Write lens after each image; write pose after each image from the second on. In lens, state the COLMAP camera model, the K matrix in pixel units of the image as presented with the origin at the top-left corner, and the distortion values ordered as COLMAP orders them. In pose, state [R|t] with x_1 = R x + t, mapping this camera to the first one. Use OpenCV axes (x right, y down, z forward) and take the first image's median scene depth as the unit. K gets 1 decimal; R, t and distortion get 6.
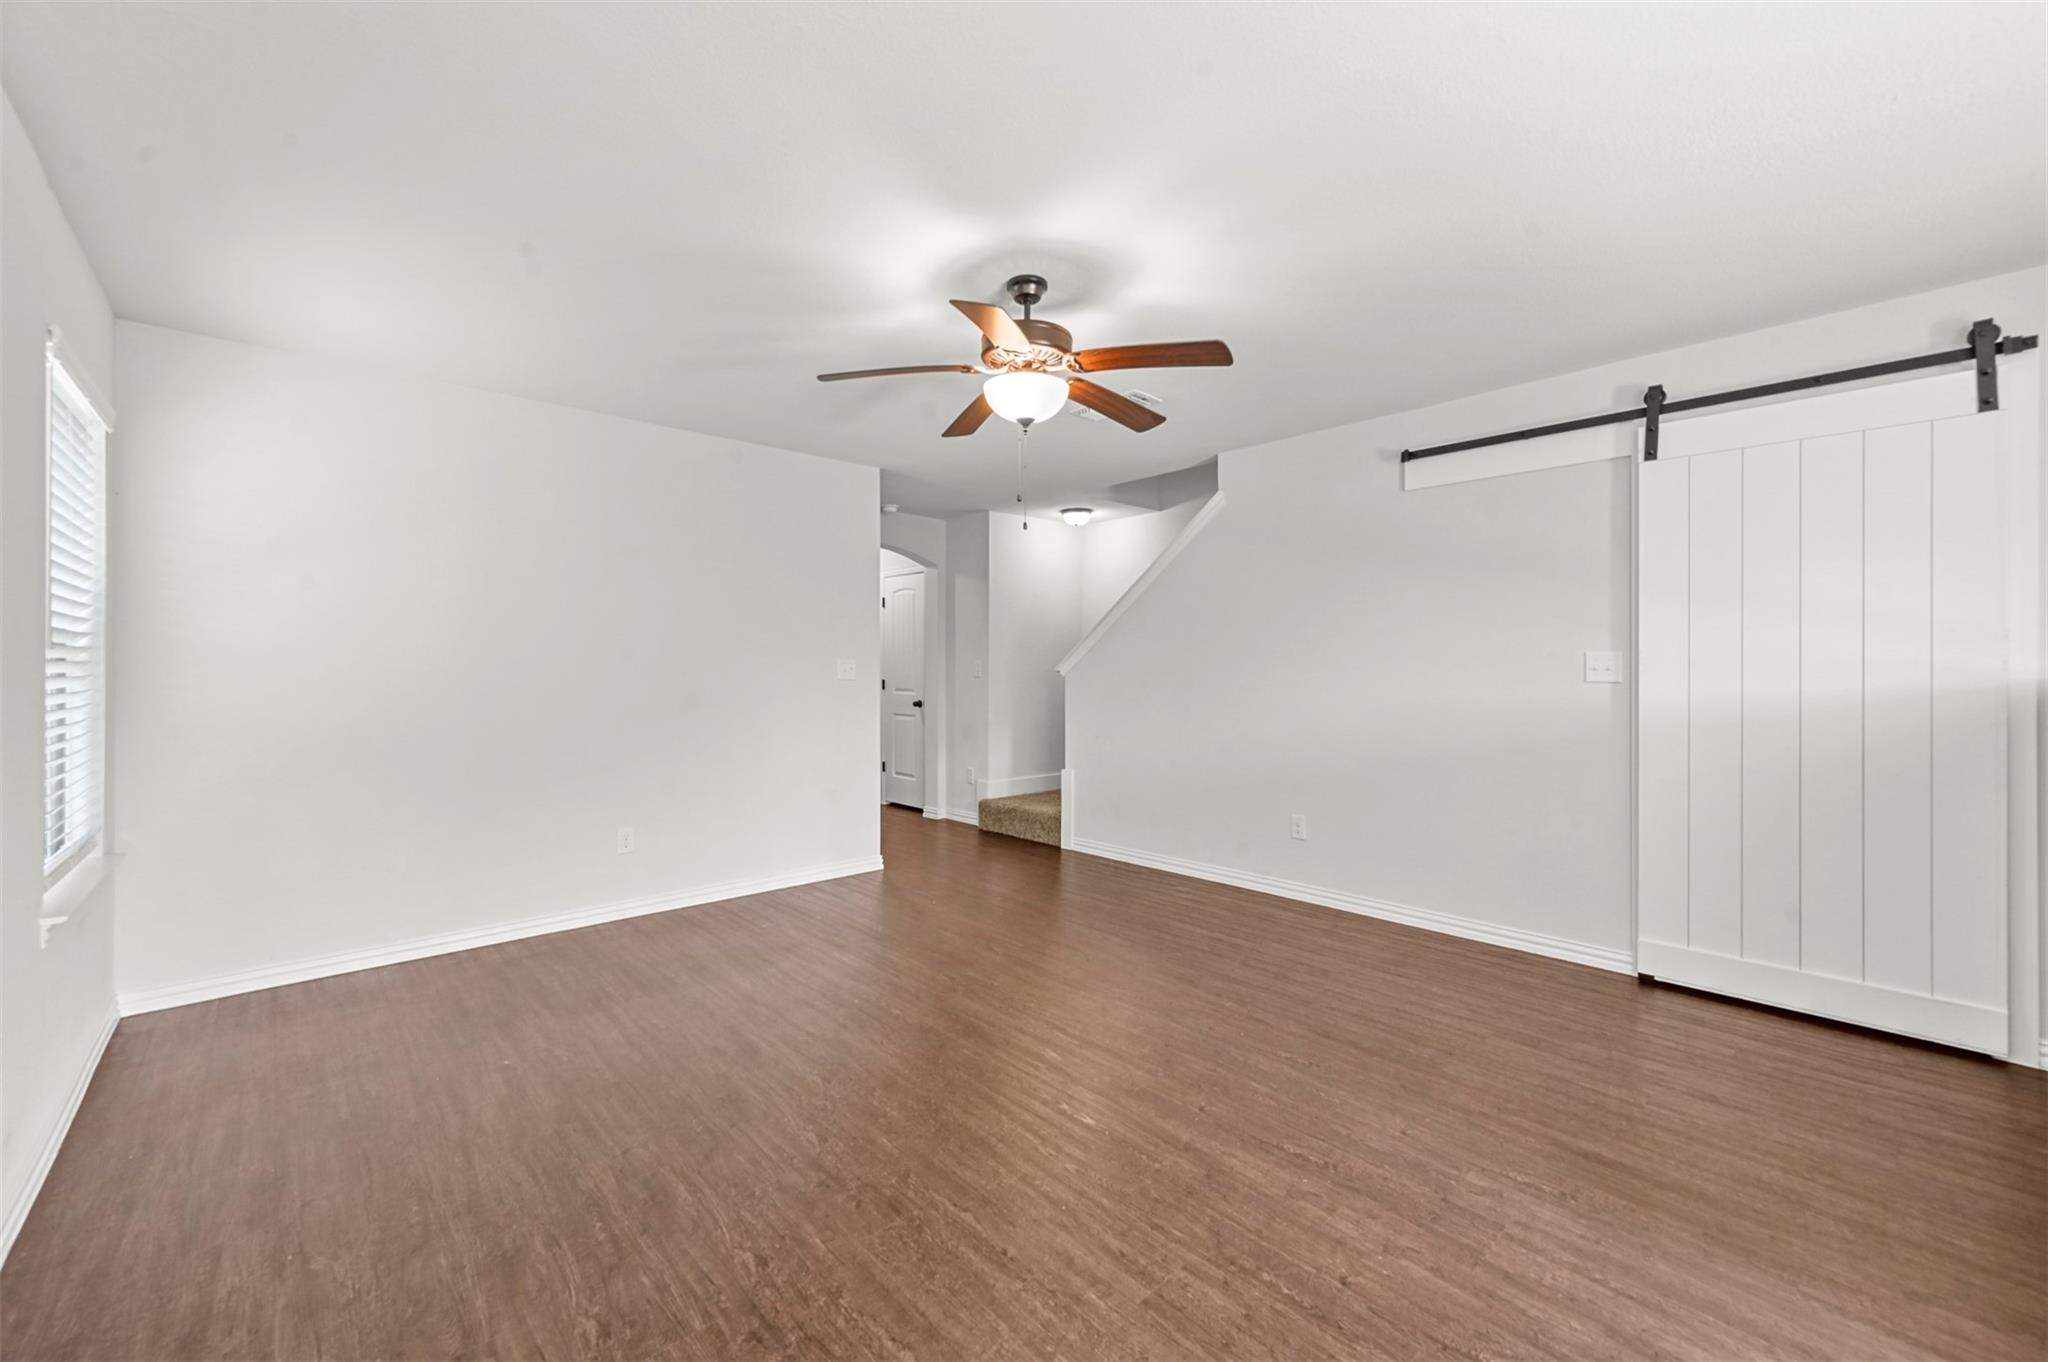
lens RADIAL K [[806.1, 0, 1016.8], [0, 806.1, 677.3], [0, 0, 1]] dist [0.001313, 0.000074]
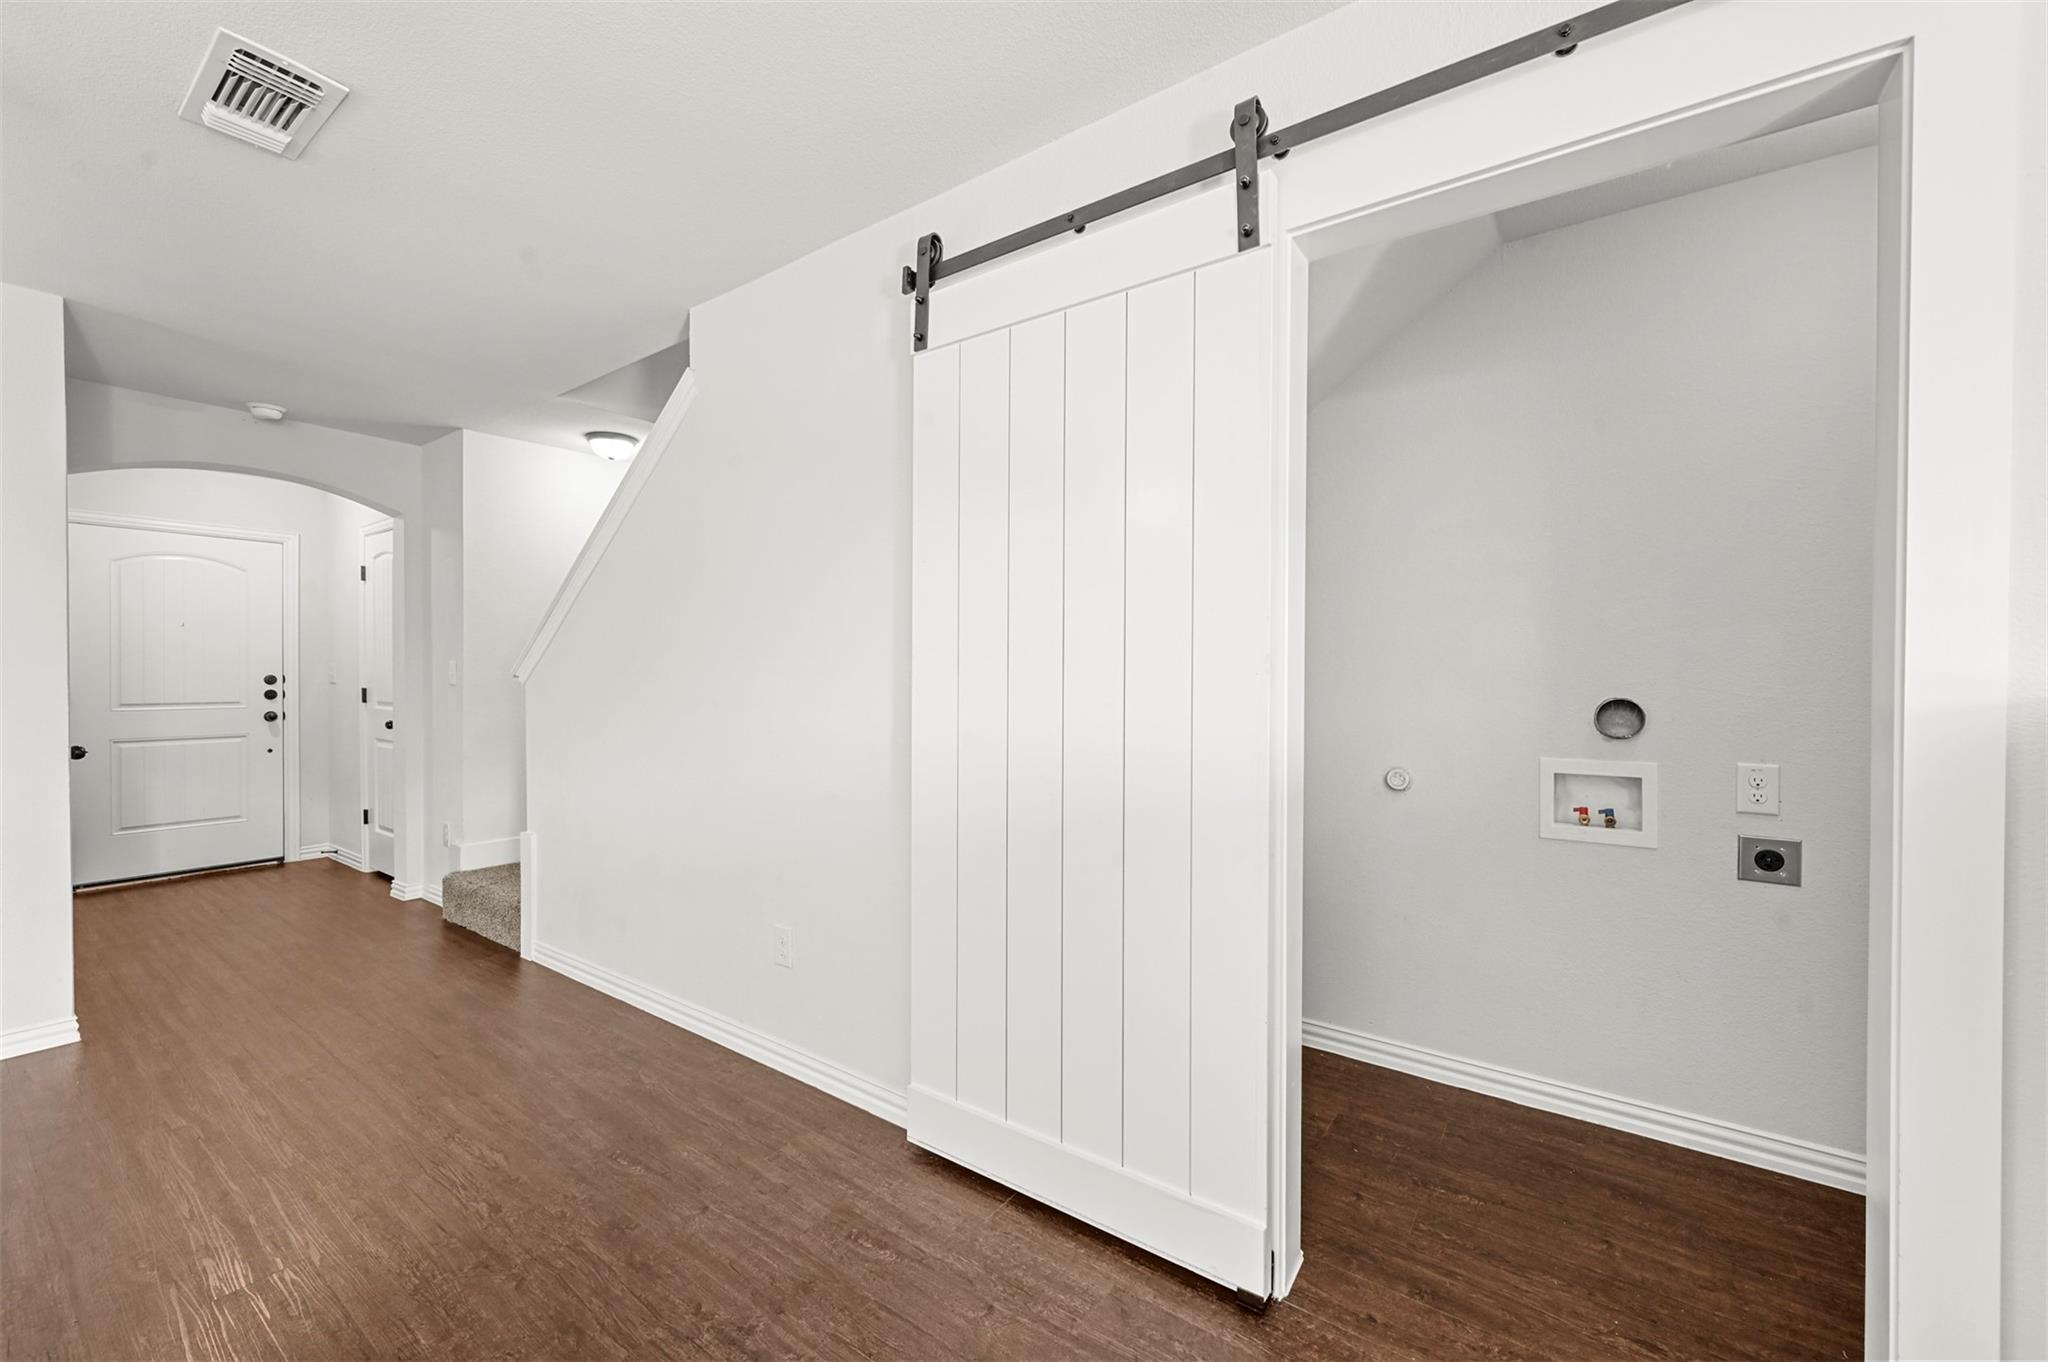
lens RADIAL K [[813.5, 0, 1019.5], [0, 813.5, 672.7], [0, 0, 1]] dist [-0.001058, 0.000506]
pose [[0.978567, -0.000594, 0.205927, 0.304186], [0.003060, 0.999927, -0.011657, -0.000452], [-0.205905, 0.012038, 0.978498, 0.298425]]
